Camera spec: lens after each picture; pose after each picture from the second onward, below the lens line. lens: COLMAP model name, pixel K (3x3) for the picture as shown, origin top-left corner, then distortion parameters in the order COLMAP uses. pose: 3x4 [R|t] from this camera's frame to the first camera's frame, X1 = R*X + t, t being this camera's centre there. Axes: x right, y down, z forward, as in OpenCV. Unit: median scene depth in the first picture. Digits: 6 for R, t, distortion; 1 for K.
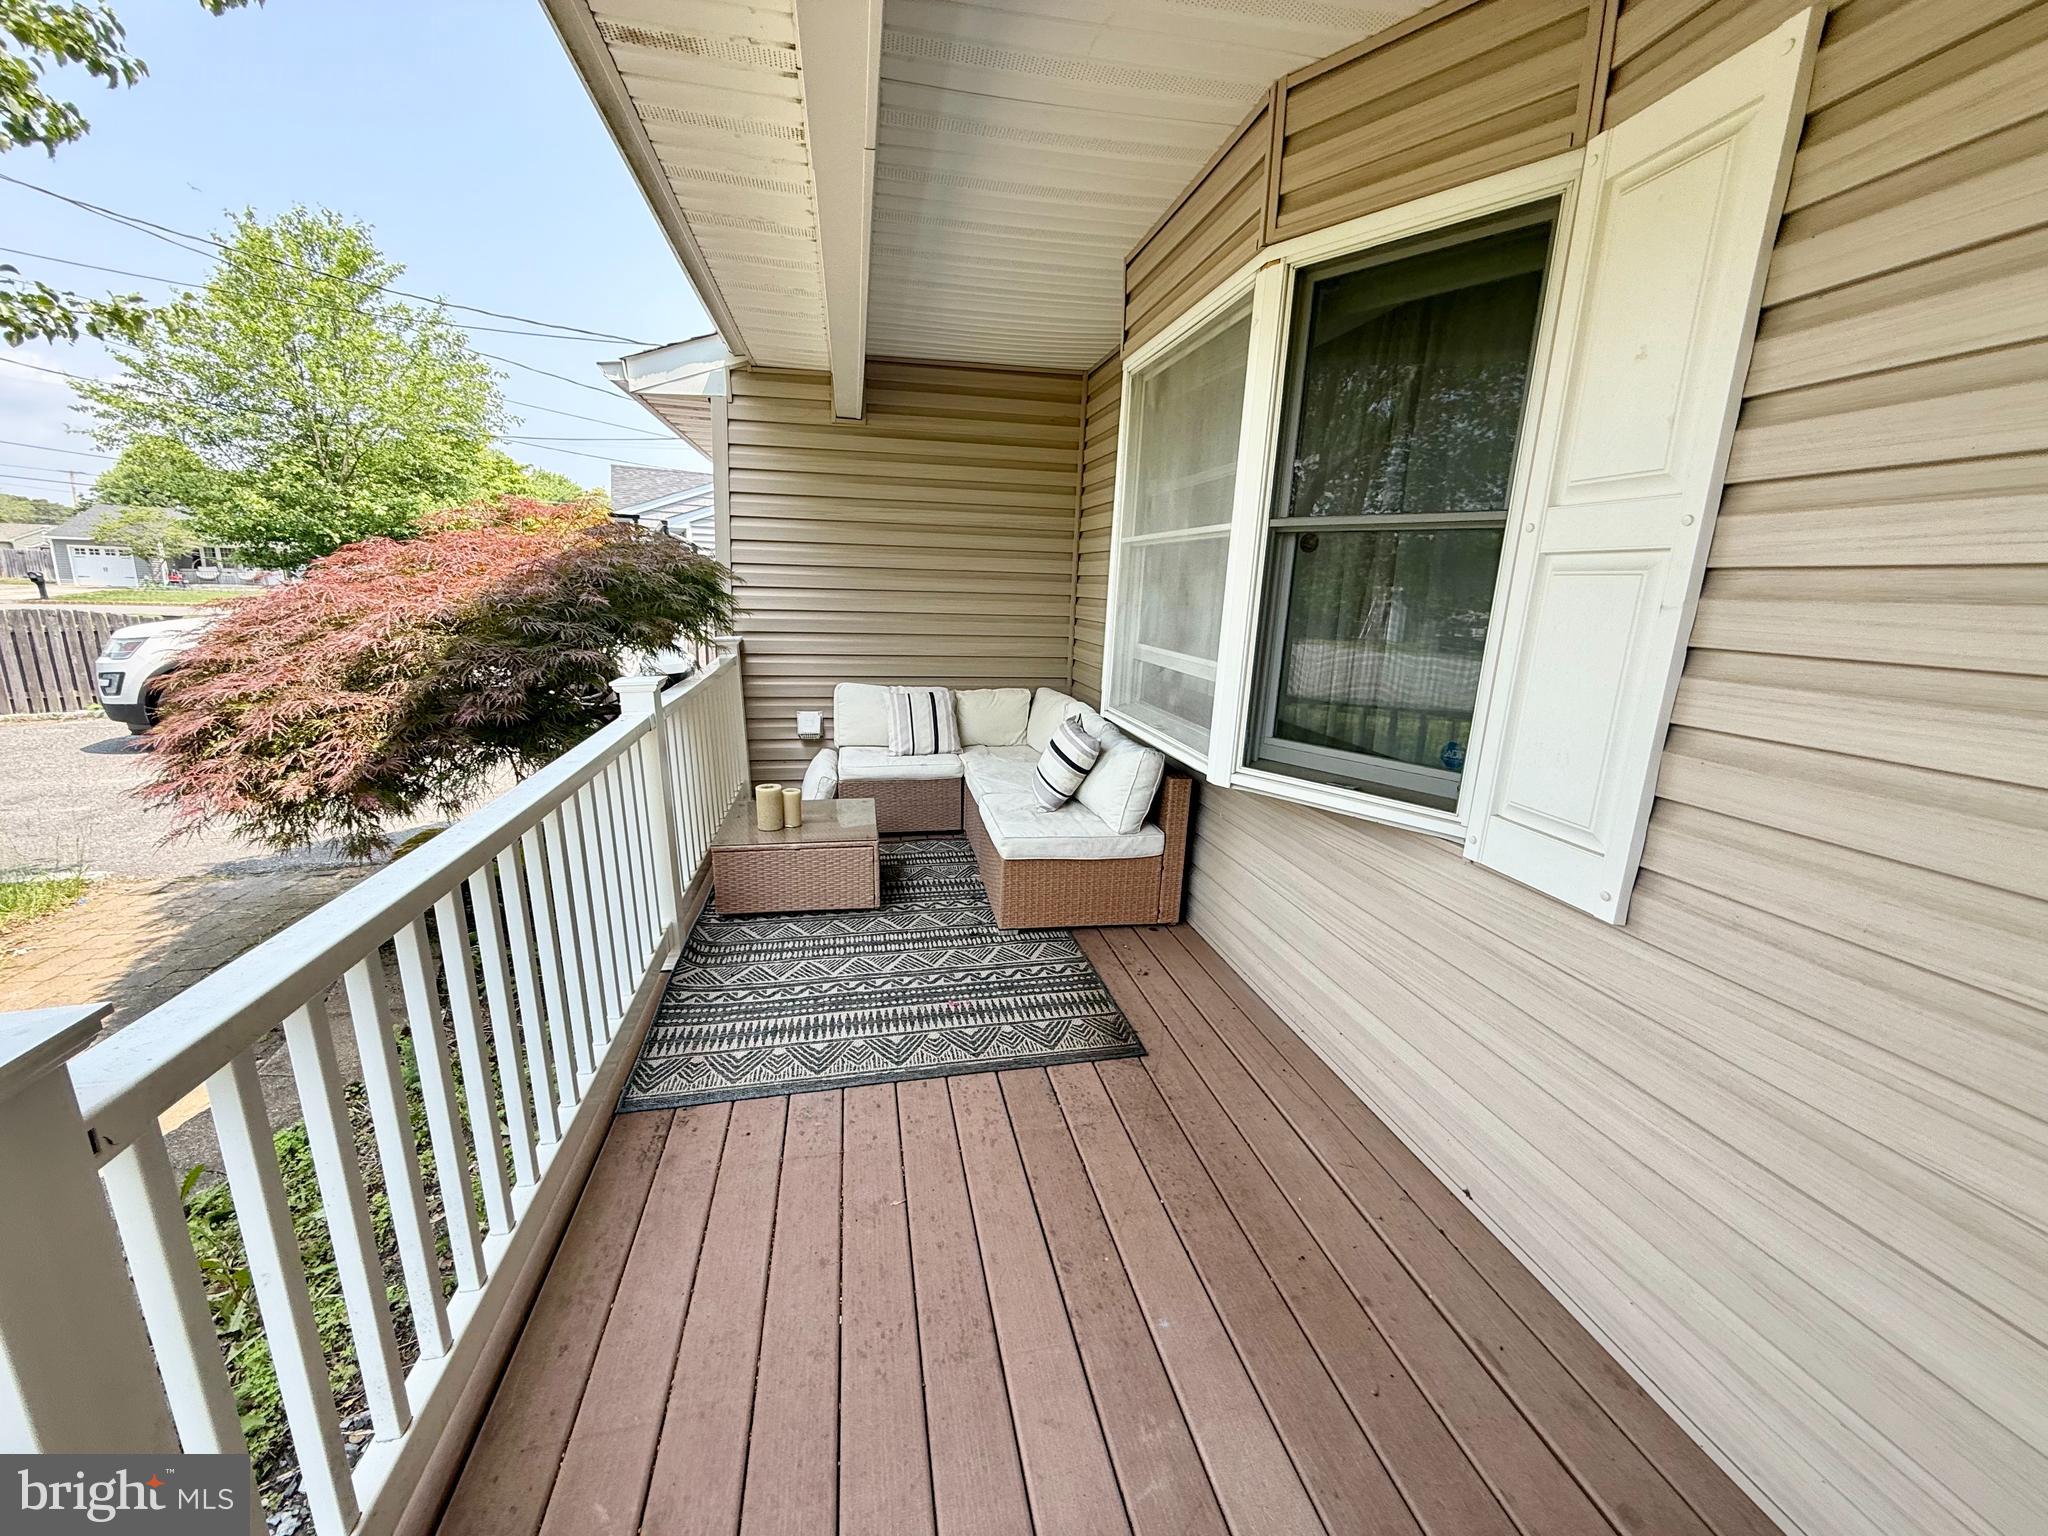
lens RADIAL K [[816.1, 0, 1017.0], [0, 816.1, 780.2], [0, 0, 1]] dist [0.003384, 0.000210]
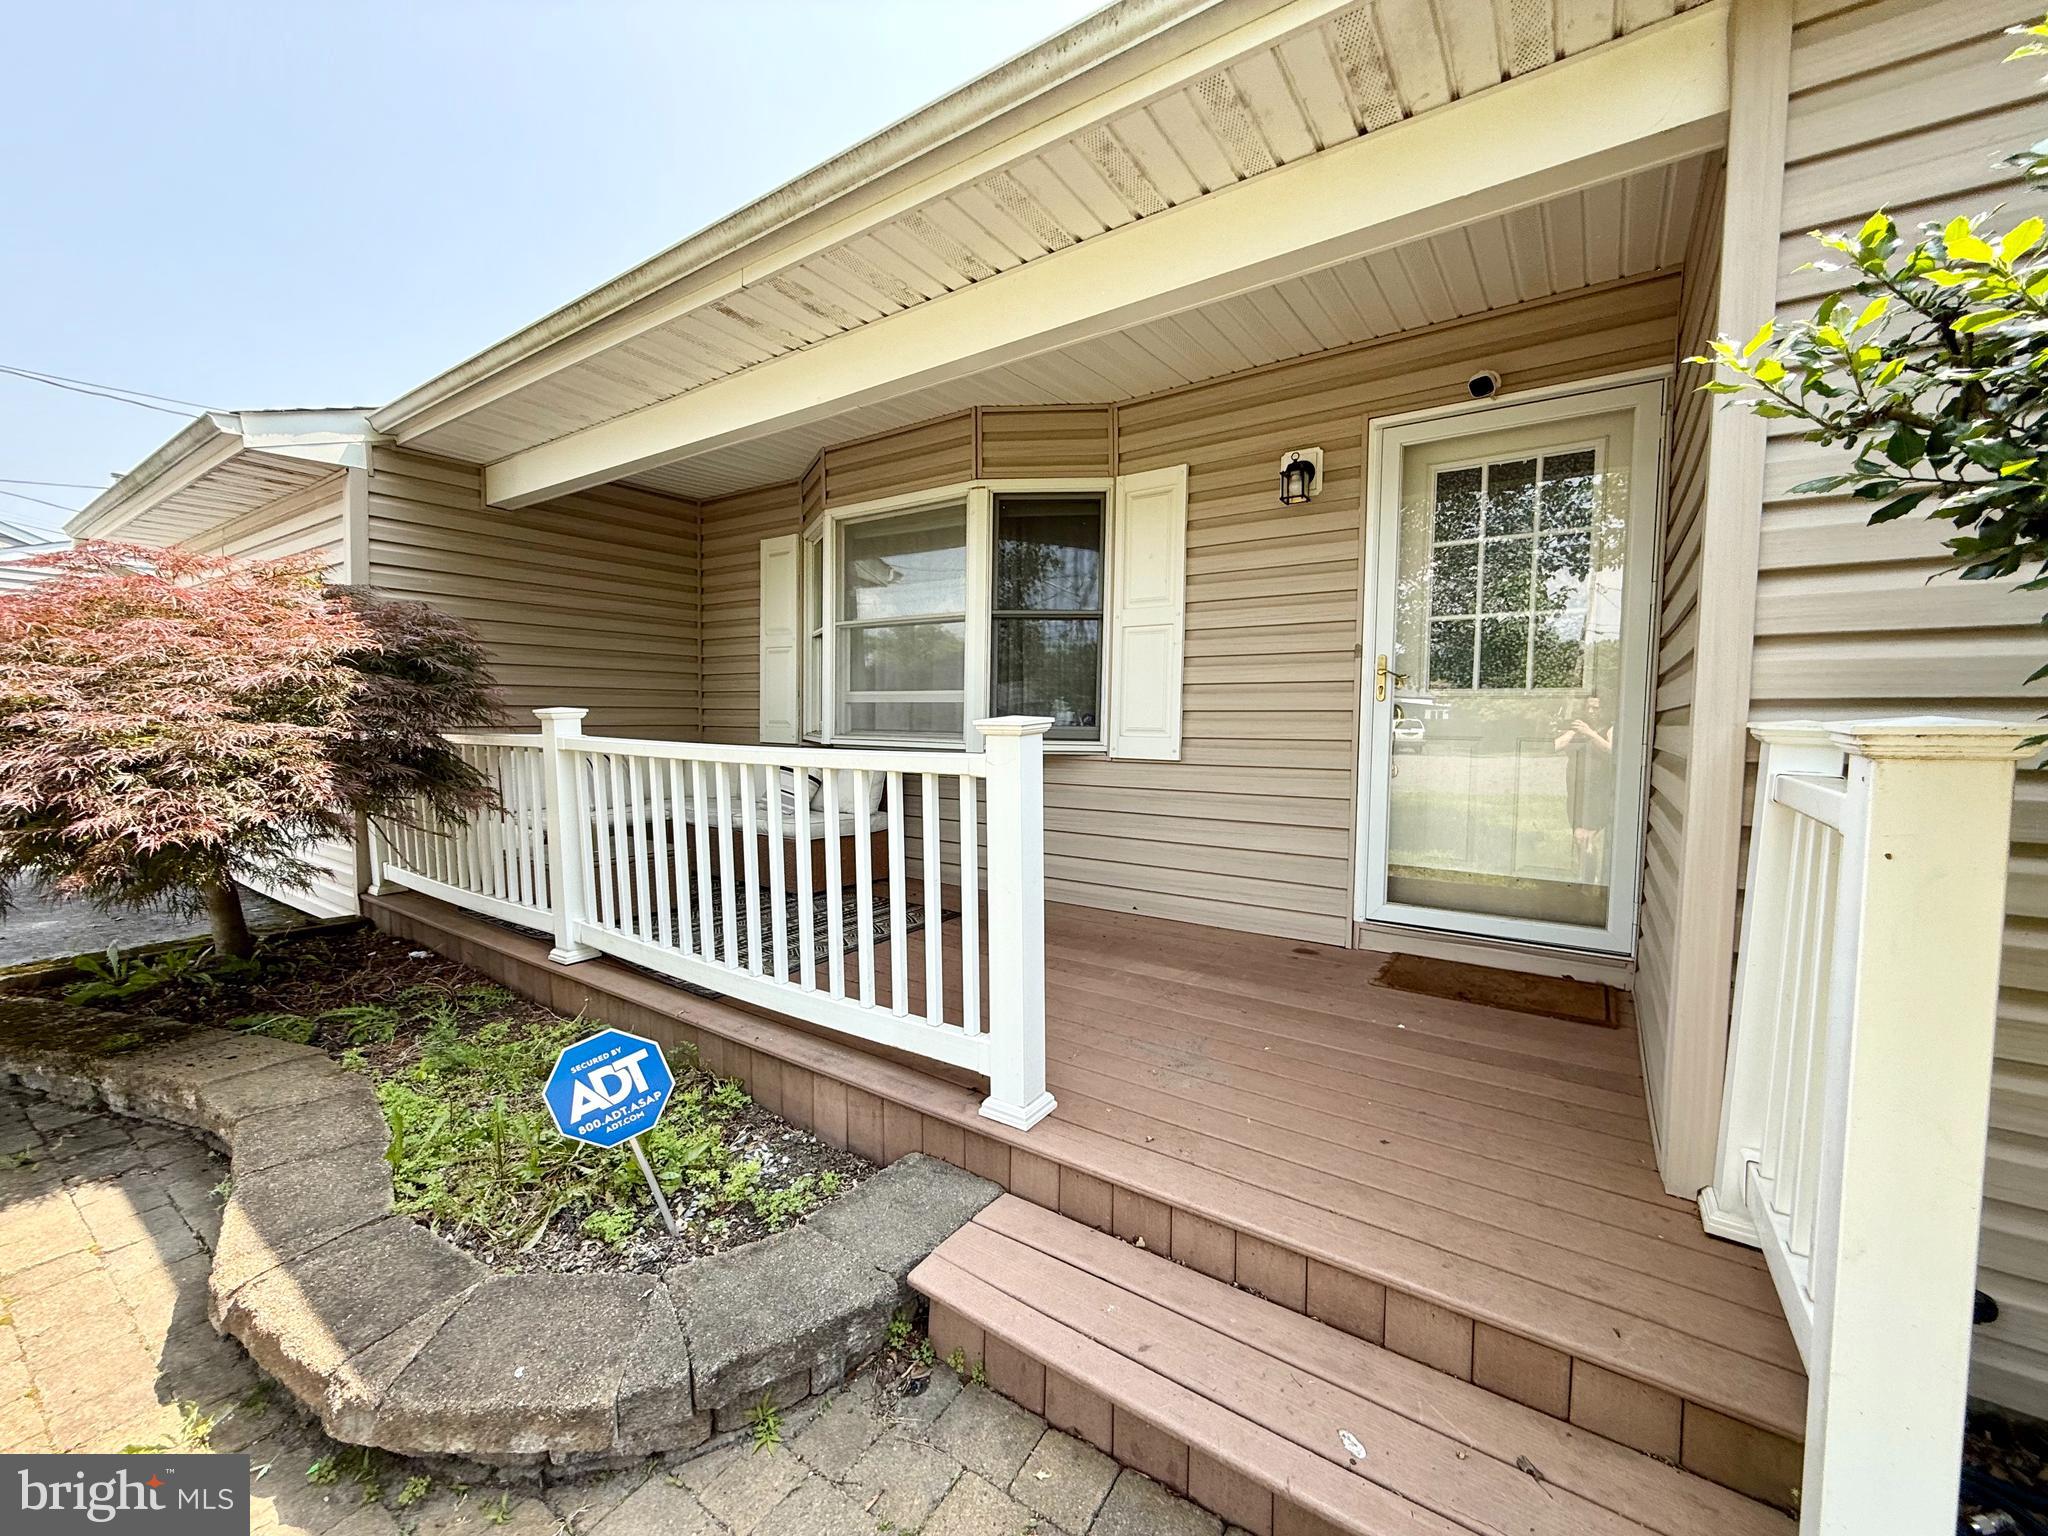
lens RADIAL K [[816.1, 0, 1017.0], [0, 816.1, 780.2], [0, 0, 1]] dist [0.003384, 0.000210]
pose [[0.721298, -0.078971, 0.688109, -1.094572], [0.175675, 0.981851, -0.071465, 0.247595], [-0.669976, 0.172431, 0.722080, -0.409530]]
